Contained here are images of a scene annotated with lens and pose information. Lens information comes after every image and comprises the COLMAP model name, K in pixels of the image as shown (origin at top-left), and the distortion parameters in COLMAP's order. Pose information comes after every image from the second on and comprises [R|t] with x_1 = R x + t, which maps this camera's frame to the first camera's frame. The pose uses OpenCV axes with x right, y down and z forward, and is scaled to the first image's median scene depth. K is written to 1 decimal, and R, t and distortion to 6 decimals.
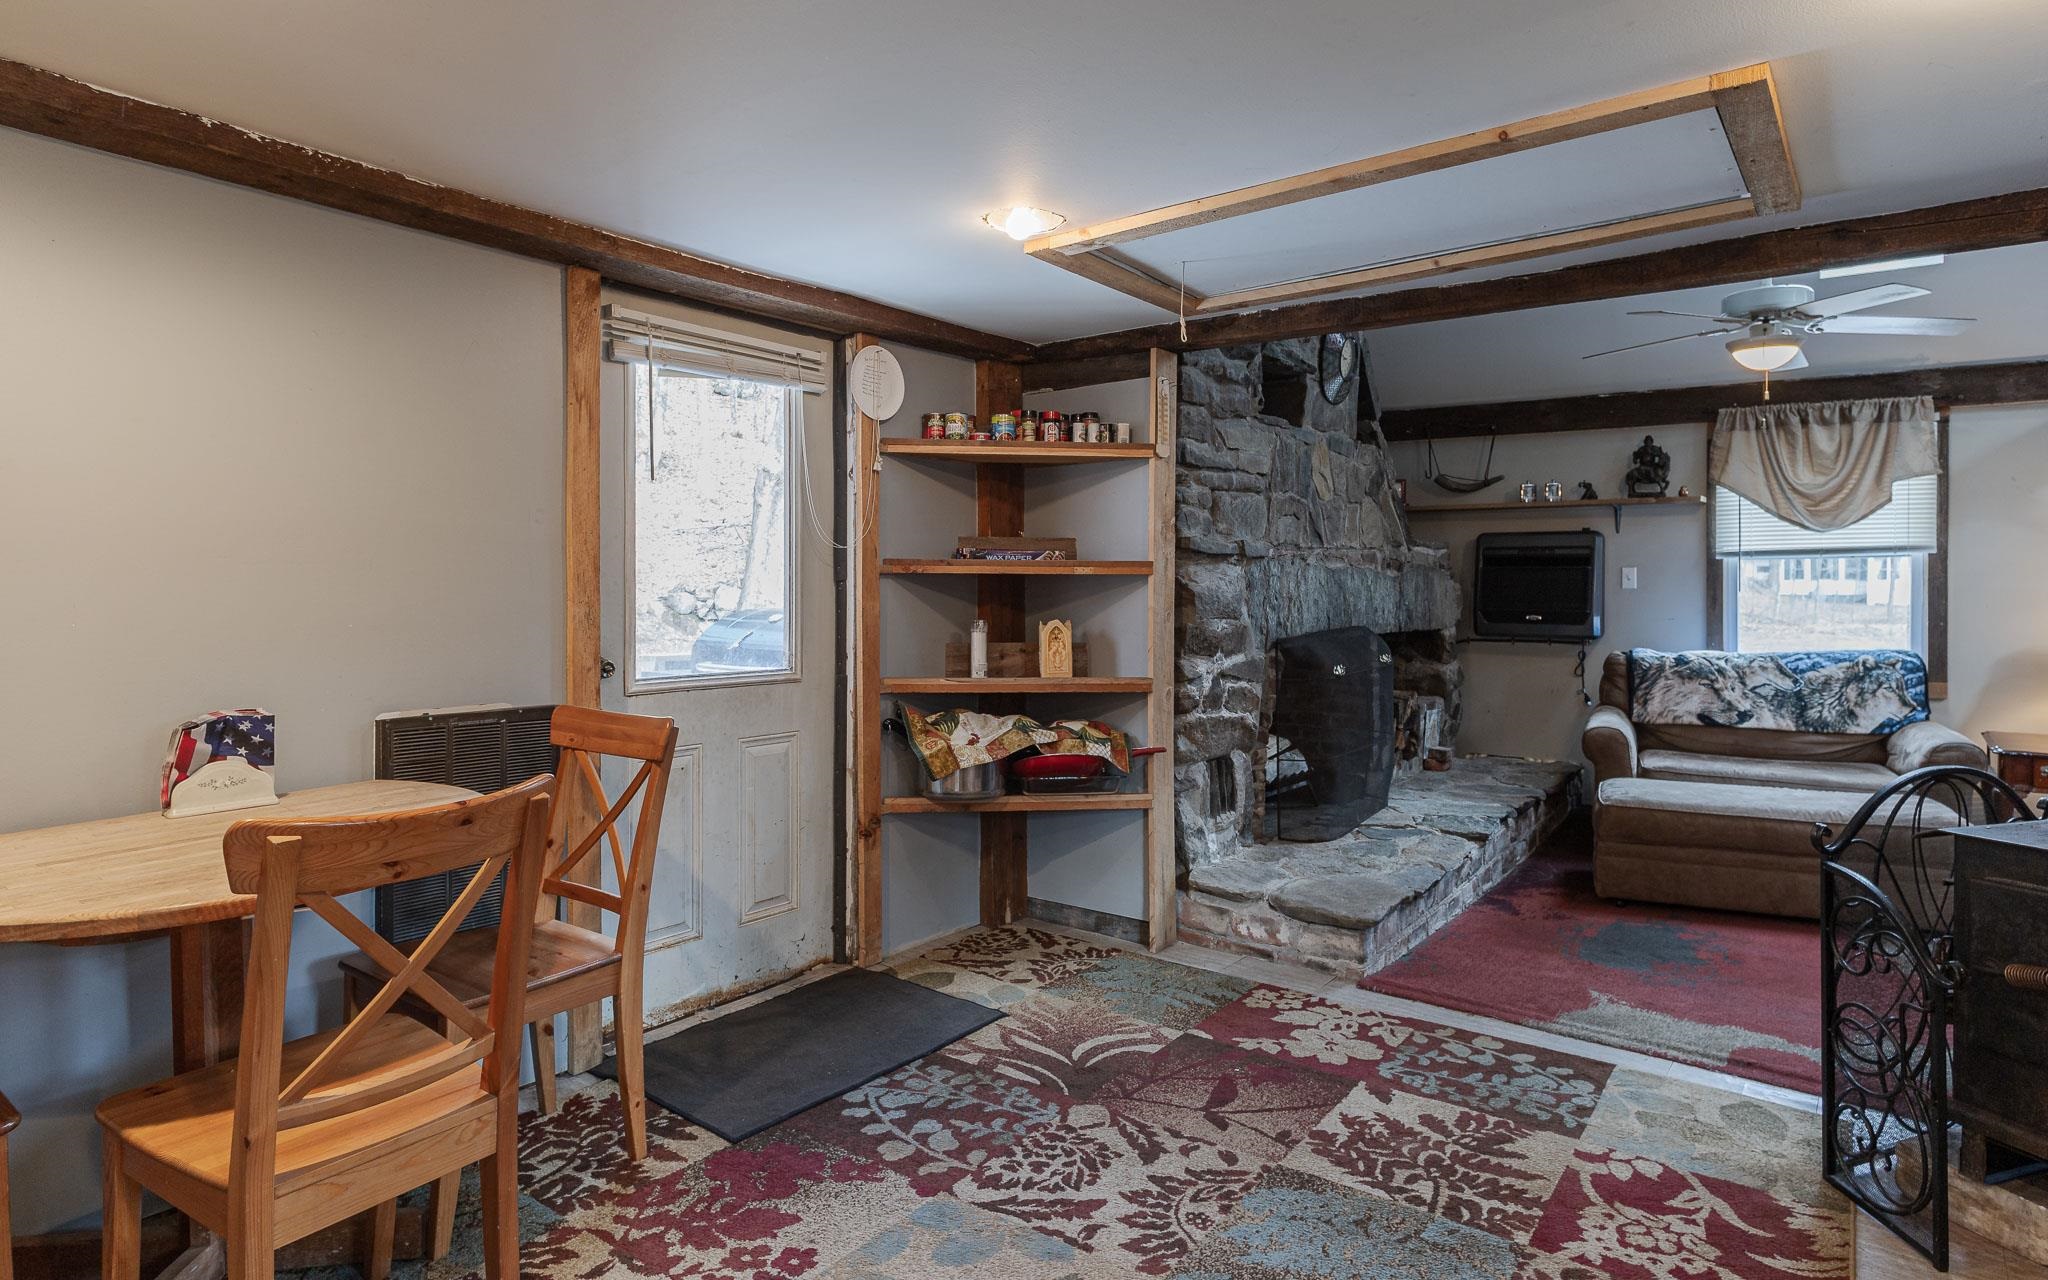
lens RADIAL K [[1104.4, 0, 1024.5], [0, 1104.4, 595.1], [0, 0, 1]] dist [-0.001529, -0.000659]
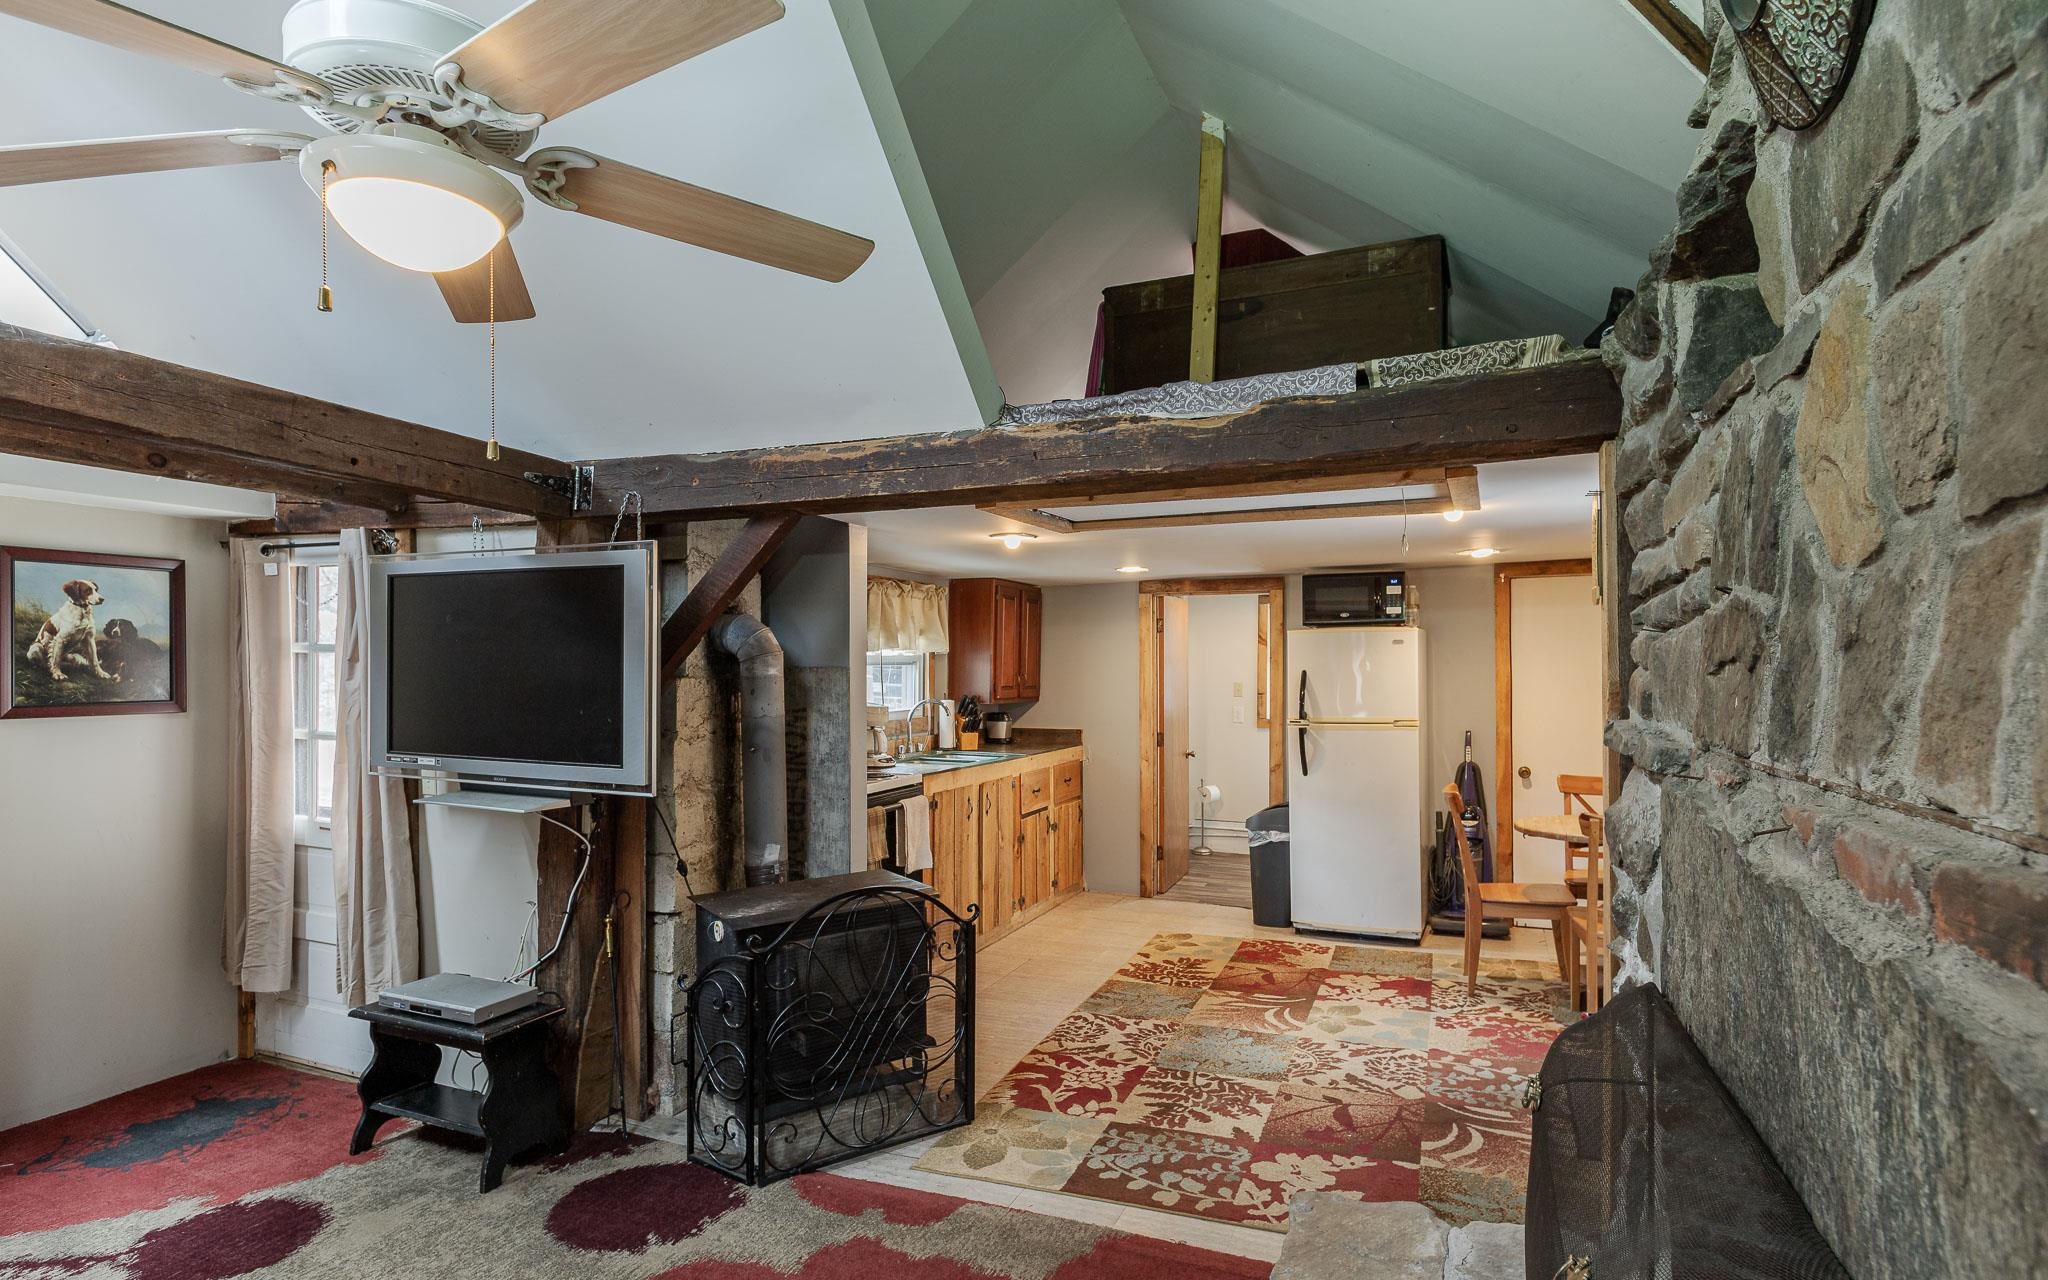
lens RADIAL K [[1073.7, 0, 1025.1], [0, 1073.7, 657.7], [0, 0, 1]] dist [-0.004755, -0.002113]
pose [[-0.966718, 0.001098, -0.255840, 0.978178], [0.001231, 0.999999, -0.000360, -0.138987], [0.255840, -0.000663, -0.966719, 2.358071]]
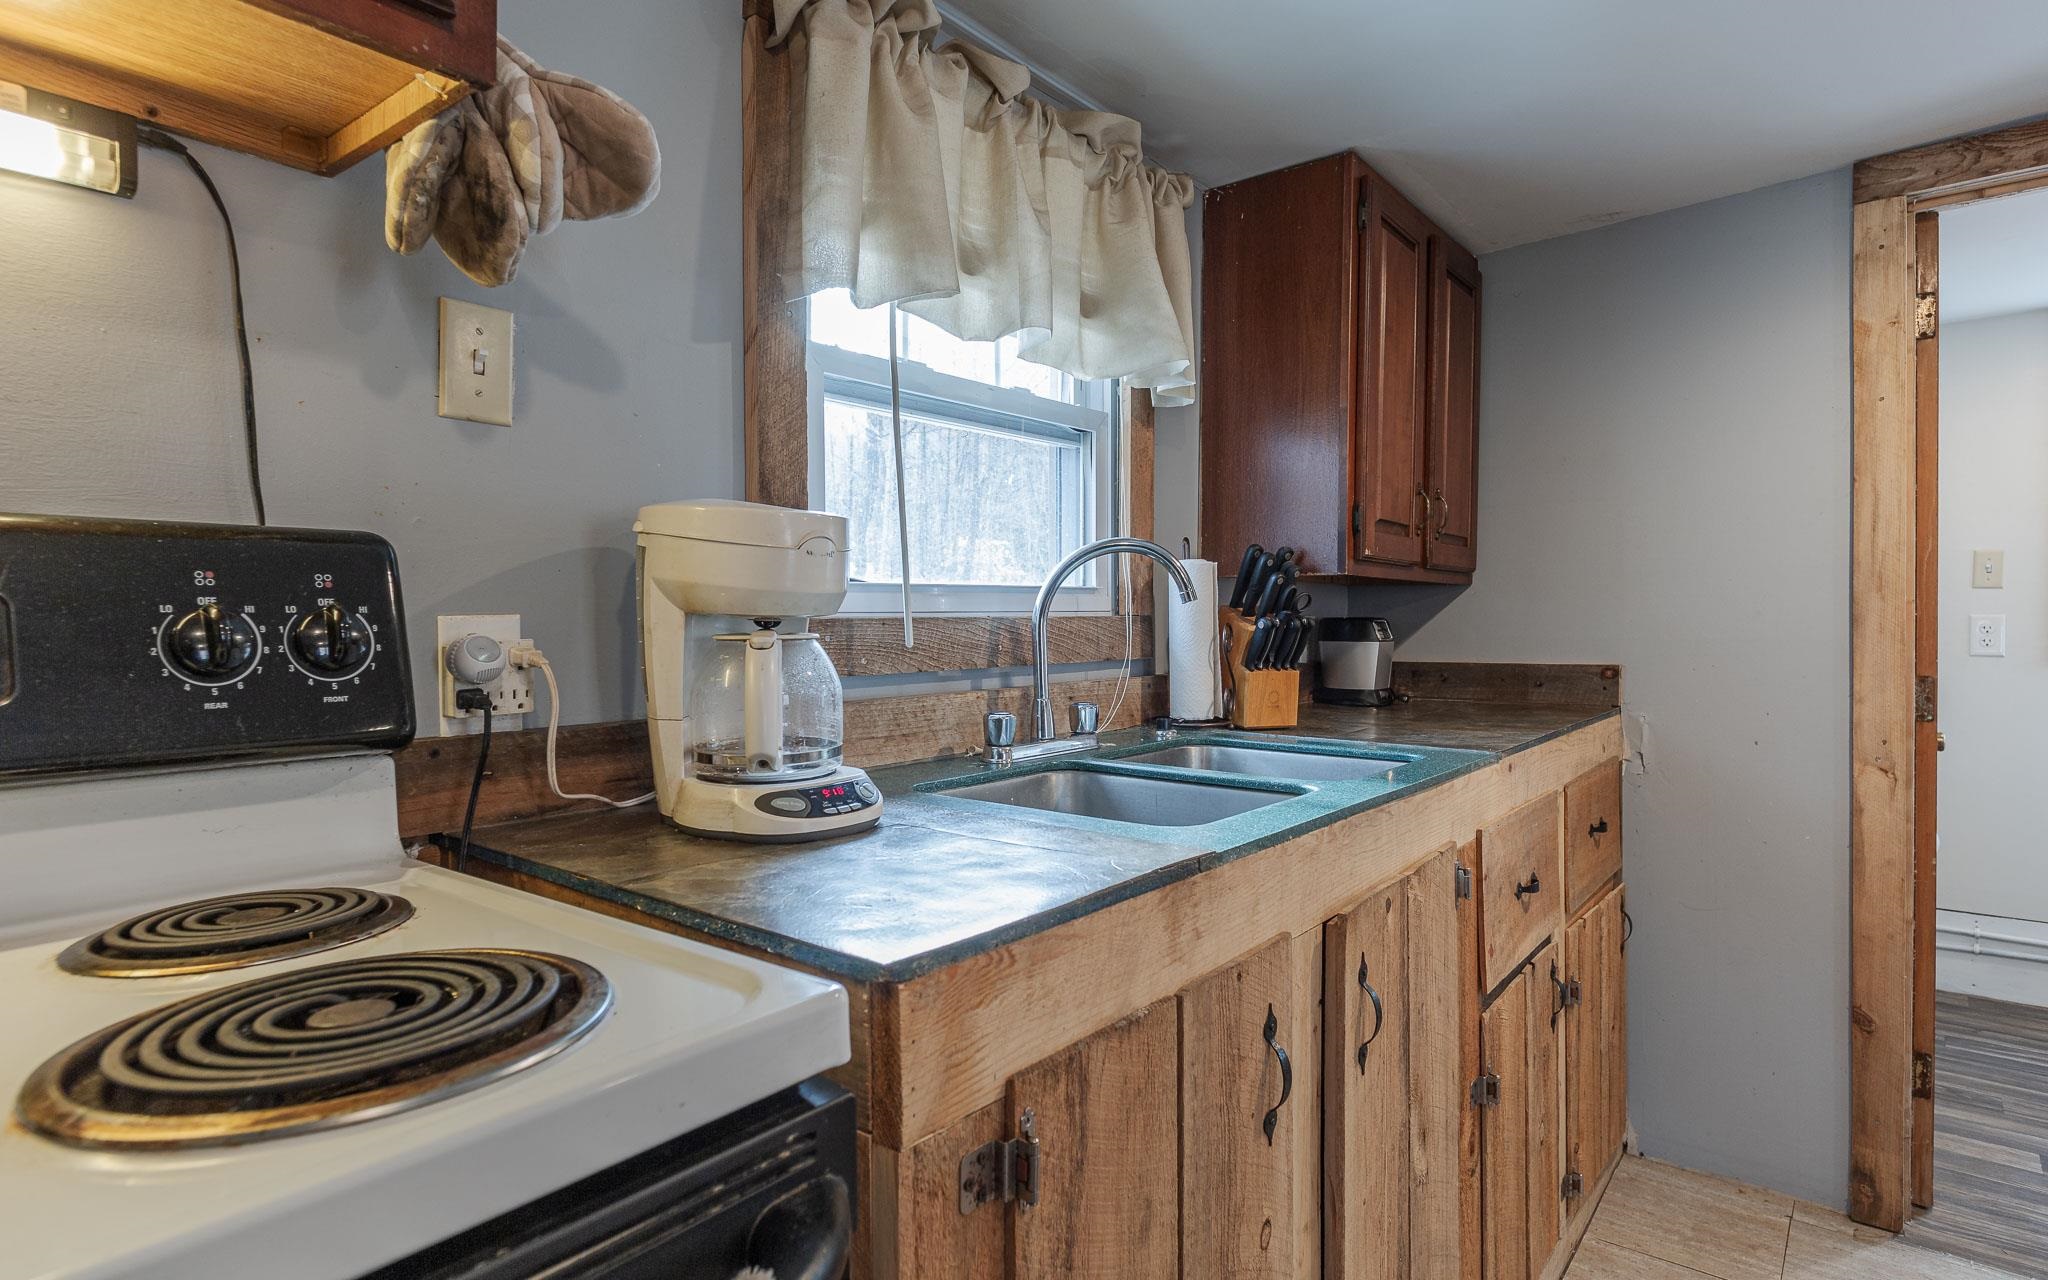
lens RADIAL K [[1073.7, 0, 1025.1], [0, 1073.7, 657.7], [0, 0, 1]] dist [-0.004755, -0.002113]
pose [[-0.999804, 0.012624, 0.015226, 0.603641], [0.013229, 0.999097, 0.040367, 0.000822], [-0.014703, 0.040560, -0.999069, 0.565798]]
